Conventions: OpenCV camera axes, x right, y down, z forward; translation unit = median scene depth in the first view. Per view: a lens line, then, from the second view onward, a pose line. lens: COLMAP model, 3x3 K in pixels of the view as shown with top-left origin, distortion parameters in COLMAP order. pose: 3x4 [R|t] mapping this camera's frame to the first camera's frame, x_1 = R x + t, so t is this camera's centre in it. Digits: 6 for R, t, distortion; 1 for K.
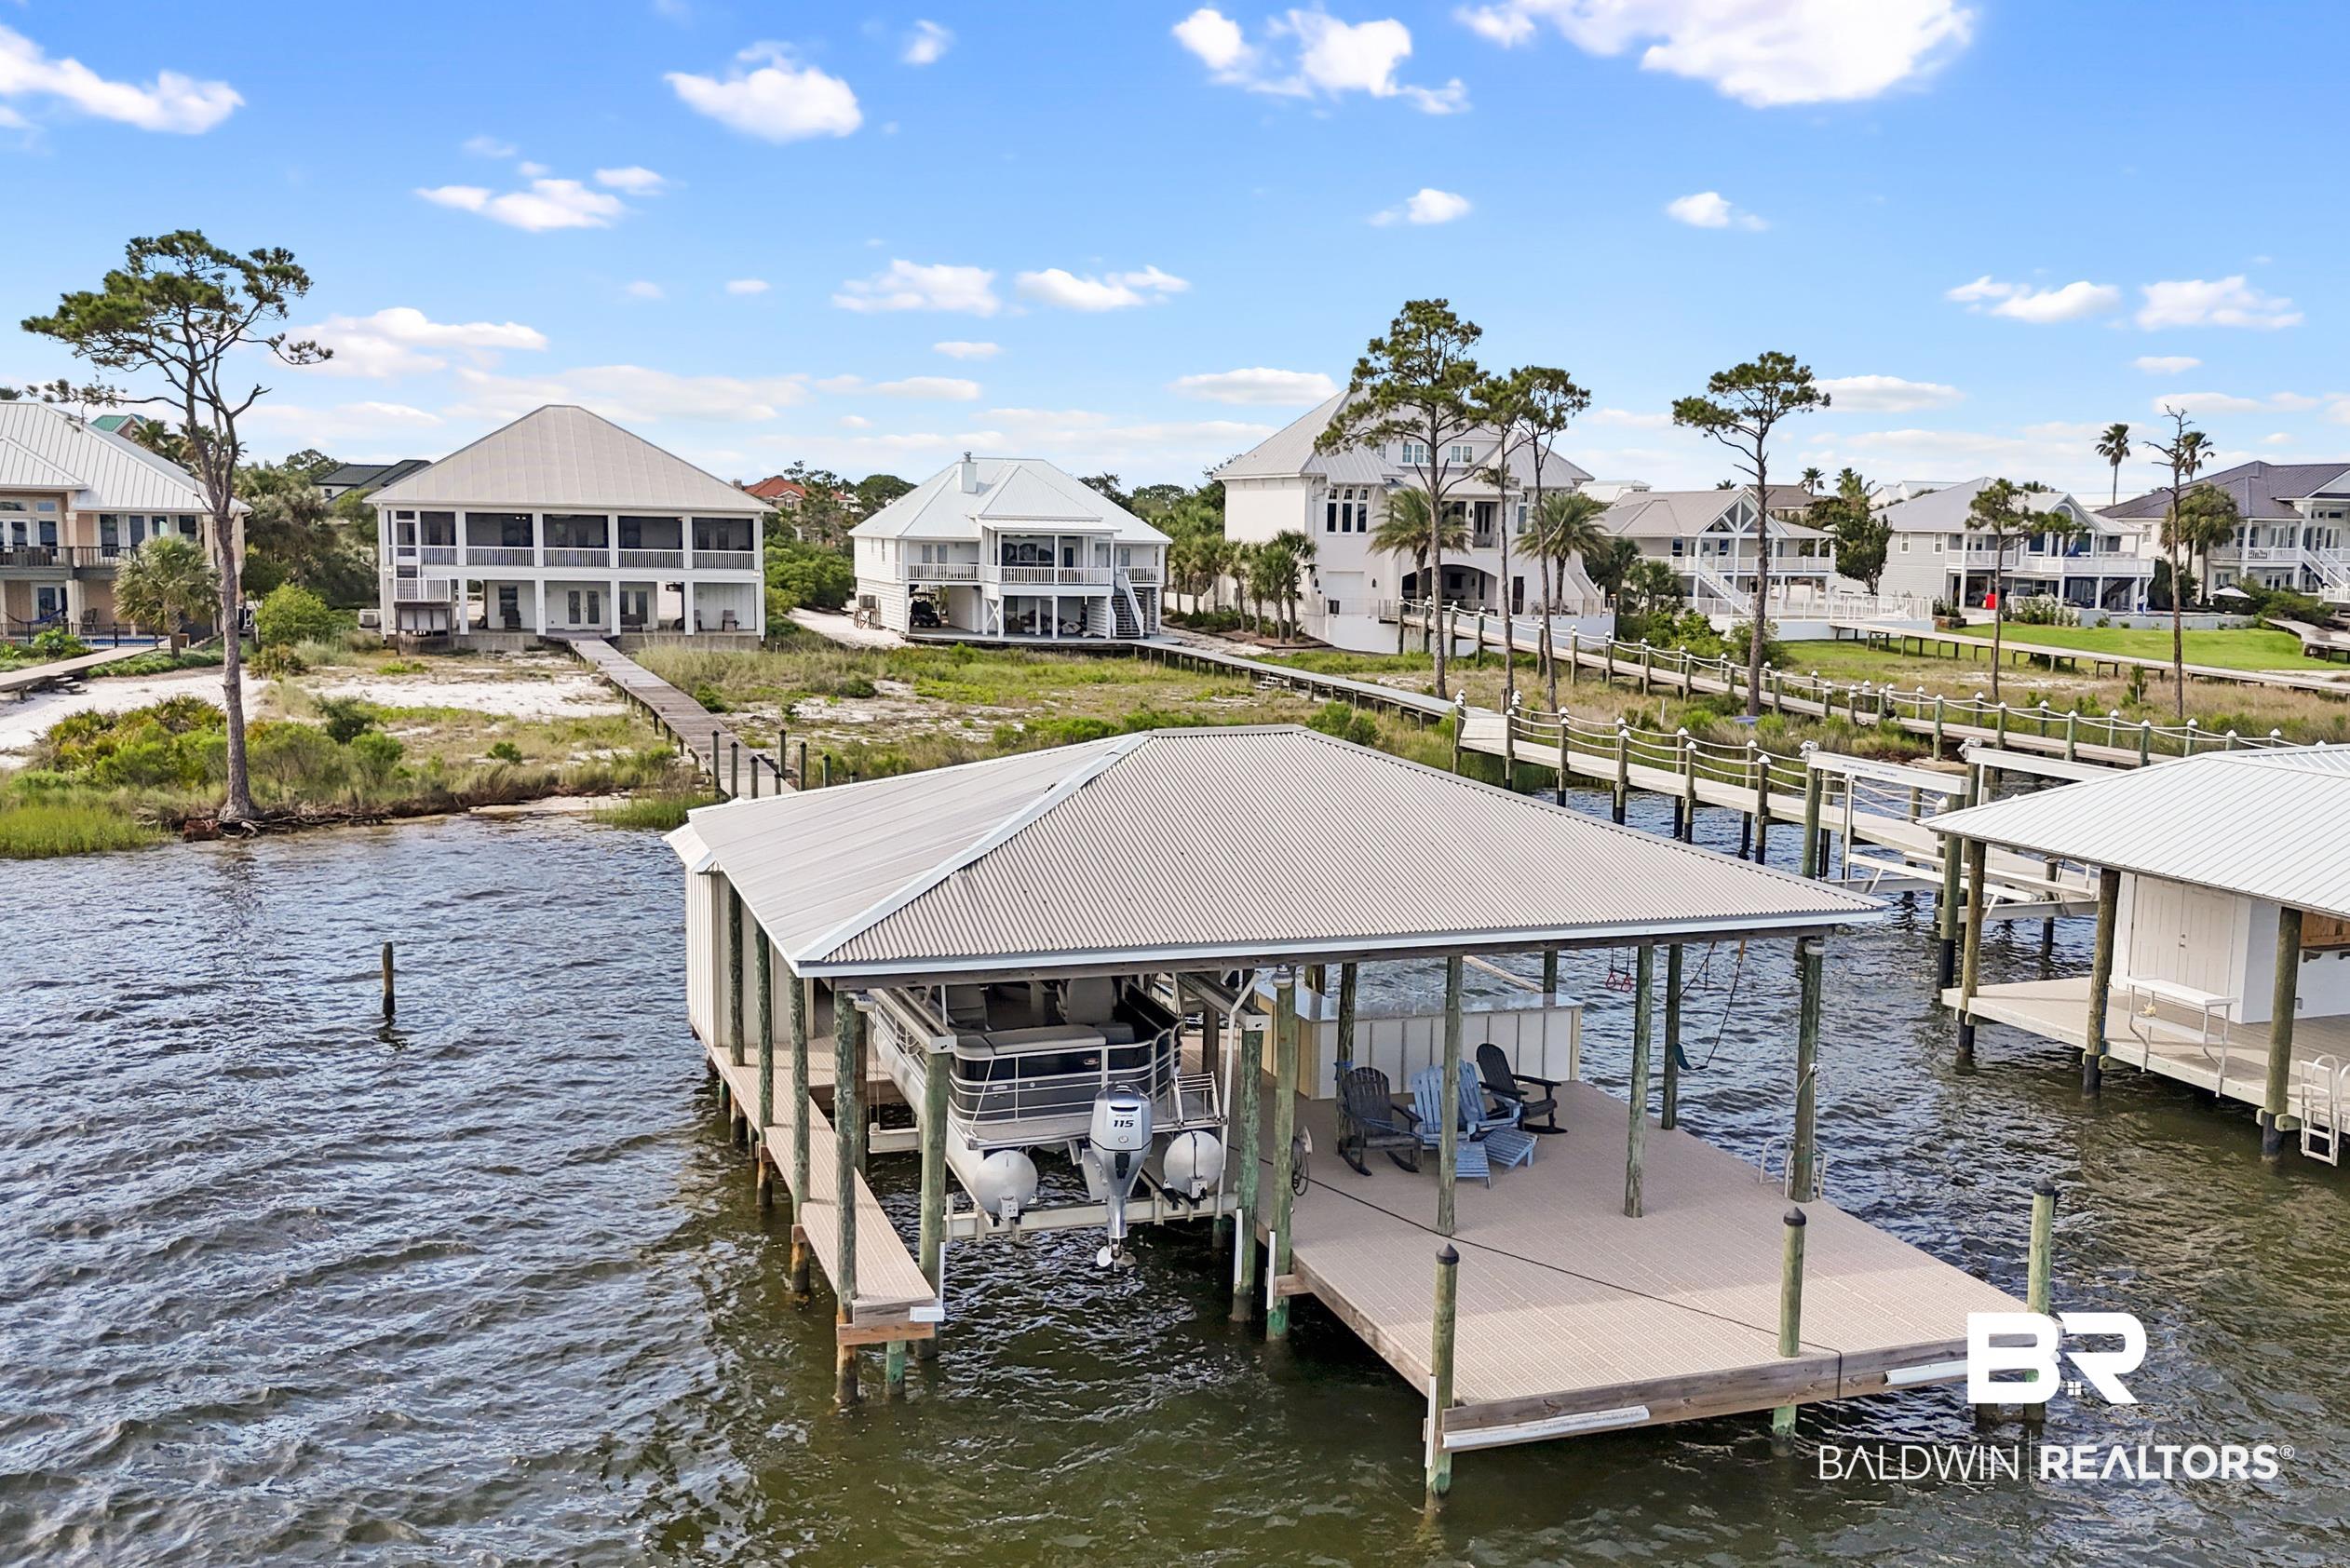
lens RADIAL K [[2080.9, 0, 1175.0], [0, 2080.9, 784.0], [0, 0, 1]] dist [0.010261, 0.004546]
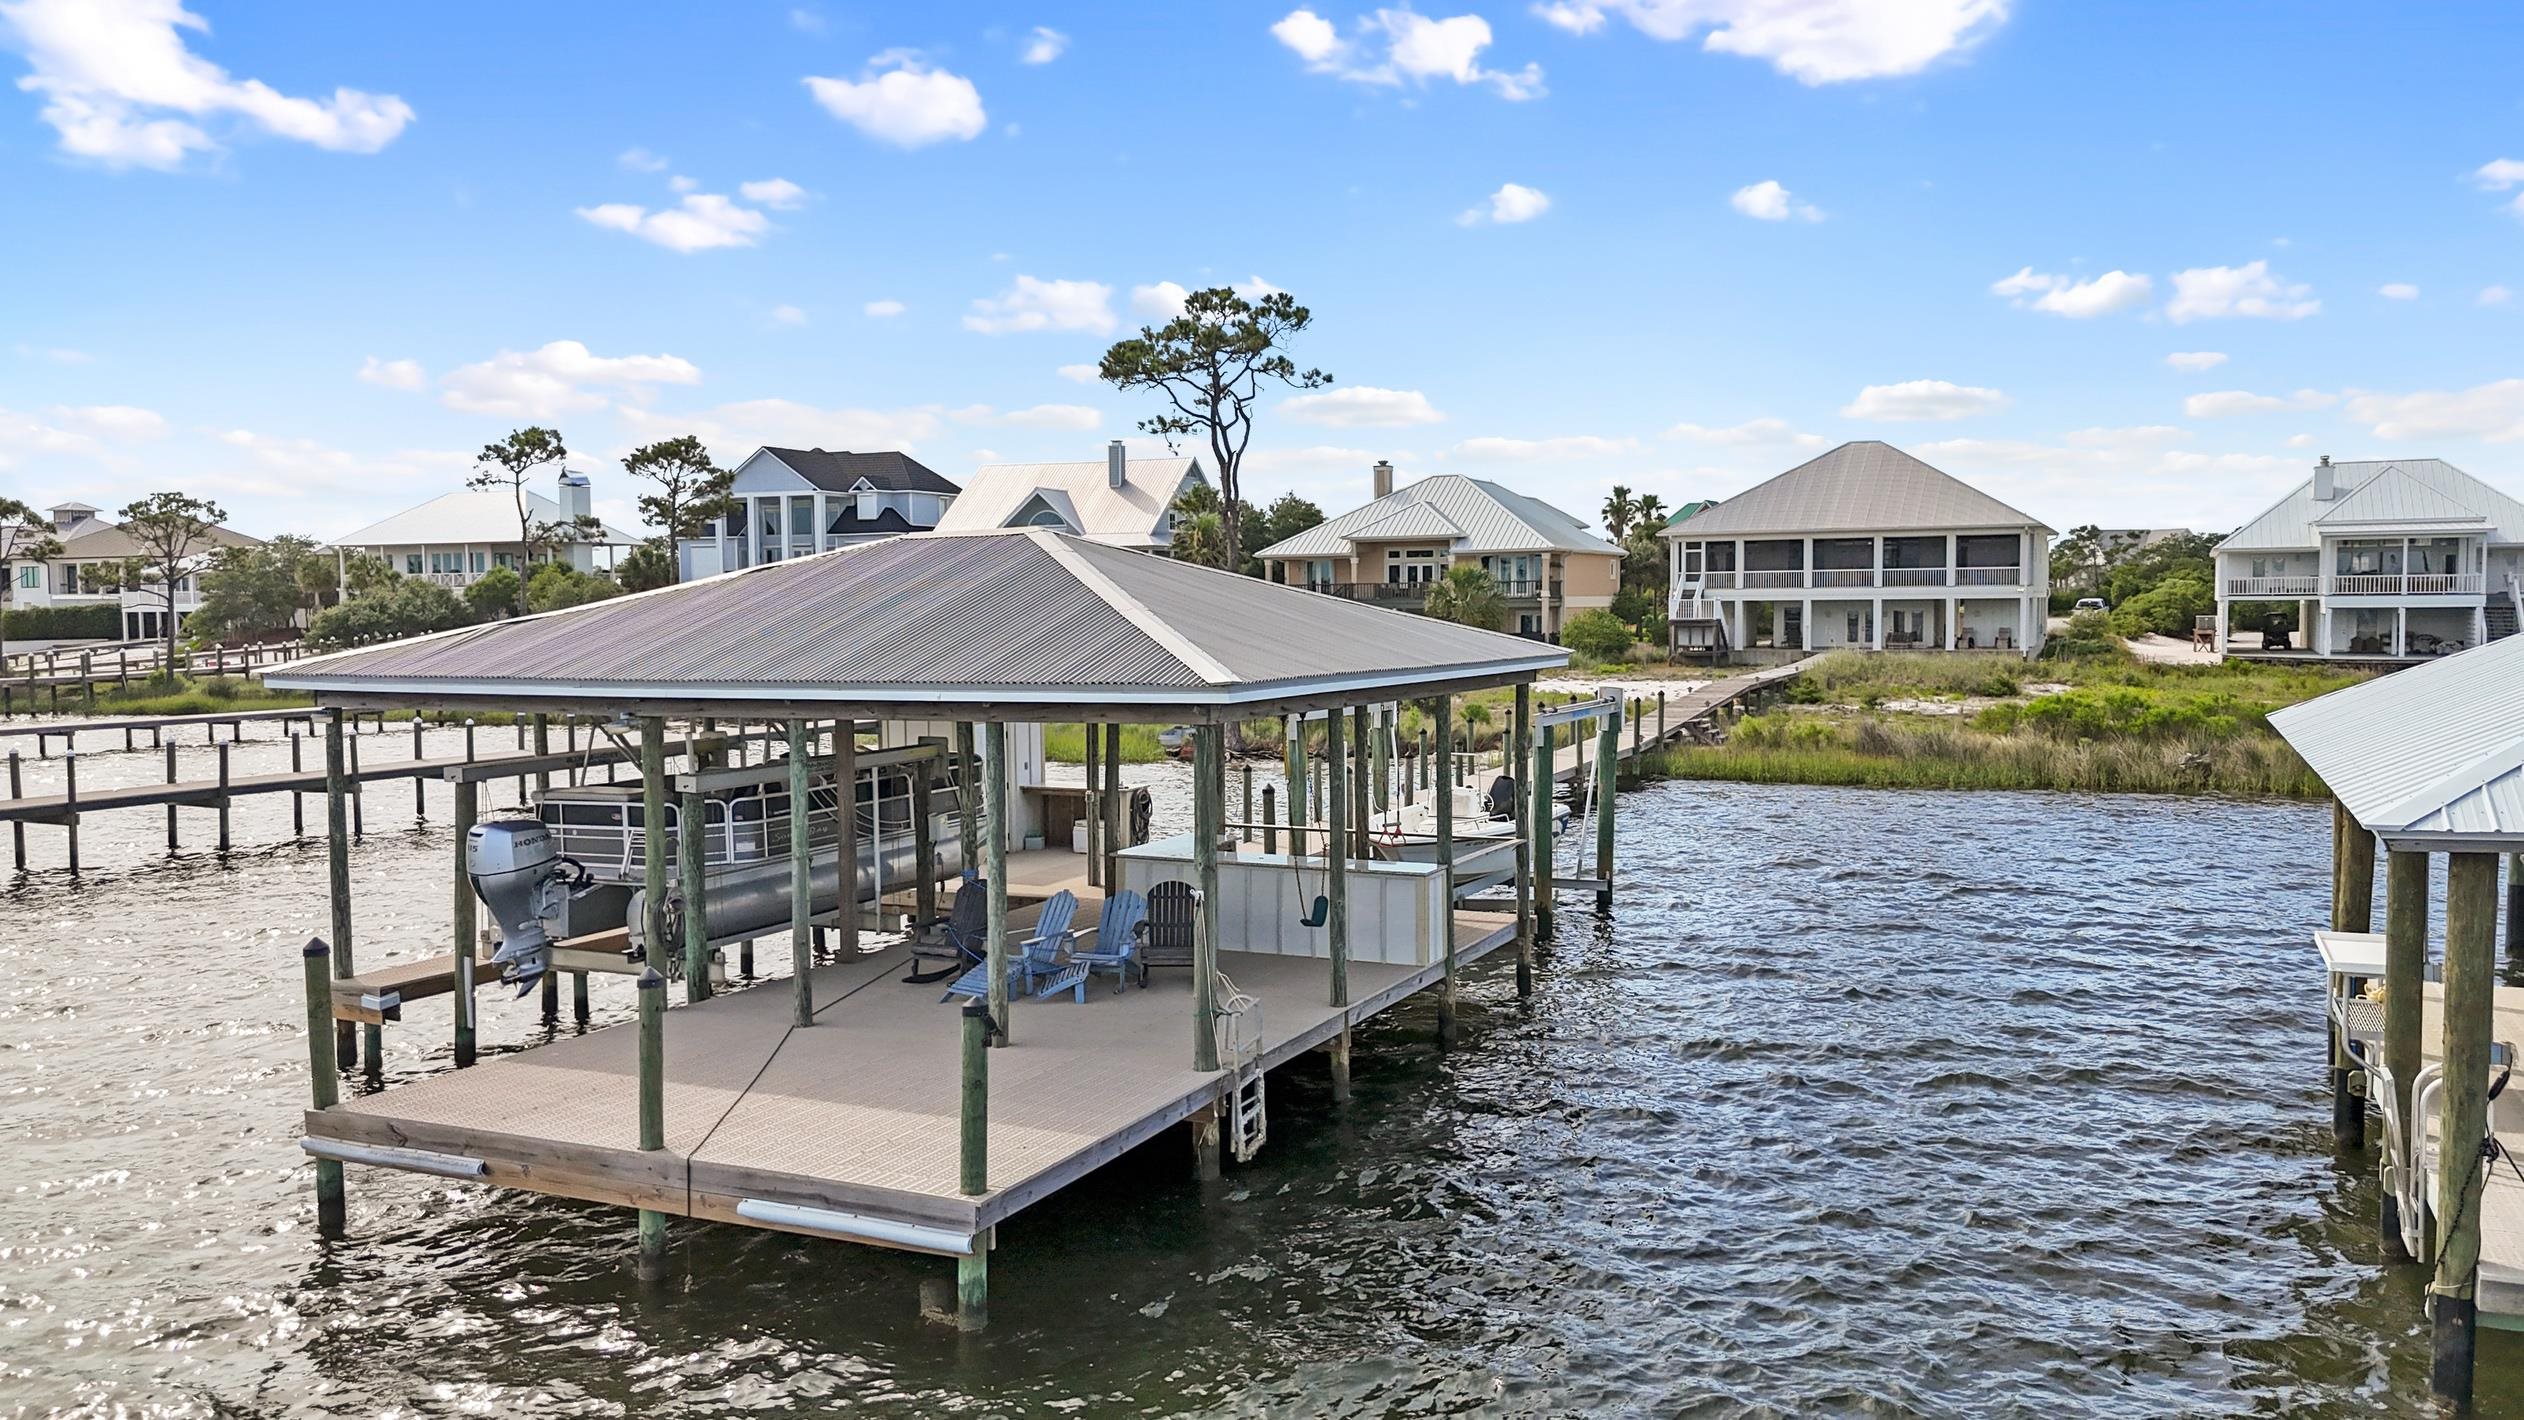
lens RADIAL K [[1881.8, 0, 1262.0], [0, 1881.8, 710.0], [0, 0, 1]] dist [0.057834, -0.042504]
pose [[0.719230, 0.013187, -0.694647, 0.175414], [-0.061754, 0.997076, -0.045011, 0.020743], [0.692022, 0.075270, 0.717941, 0.107692]]
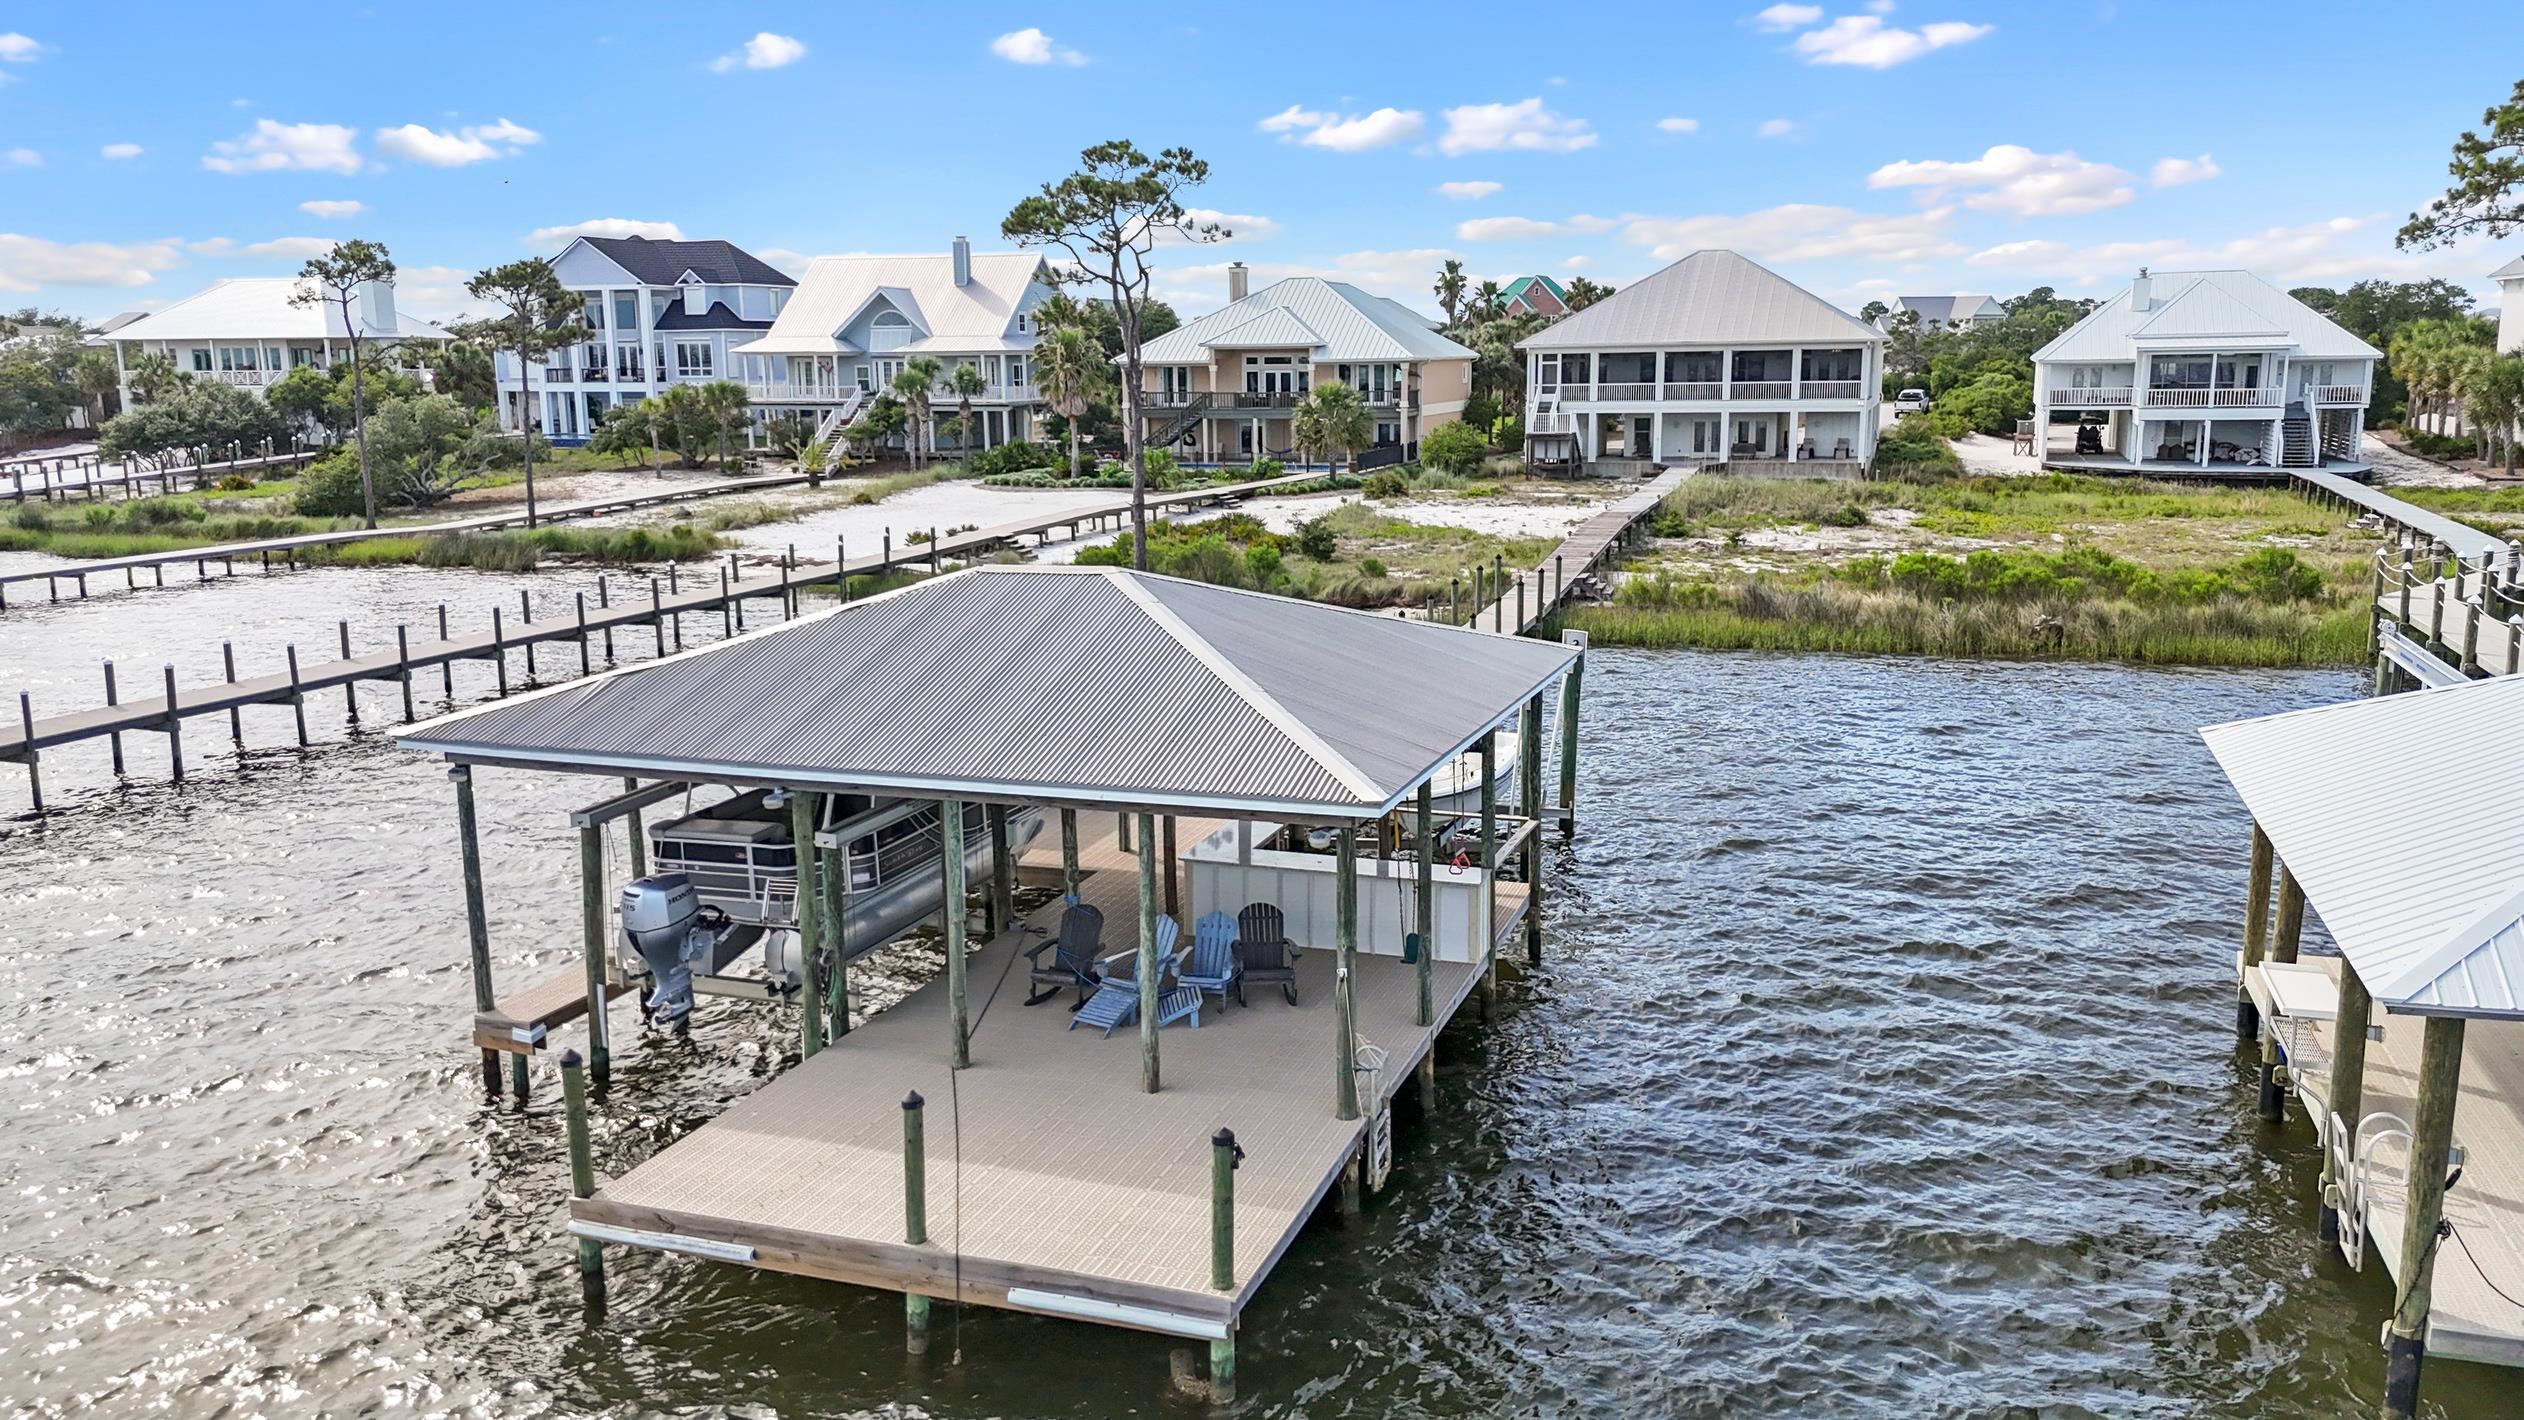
lens RADIAL K [[1889.7, 0, 1262.0], [0, 1889.7, 710.0], [0, 0, 1]] dist [0.078020, -0.079539]
pose [[0.784454, 0.085665, -0.614242, 0.165720], [-0.048505, 0.995855, 0.076940, -0.008123], [0.618287, -0.030562, 0.785358, 0.073172]]
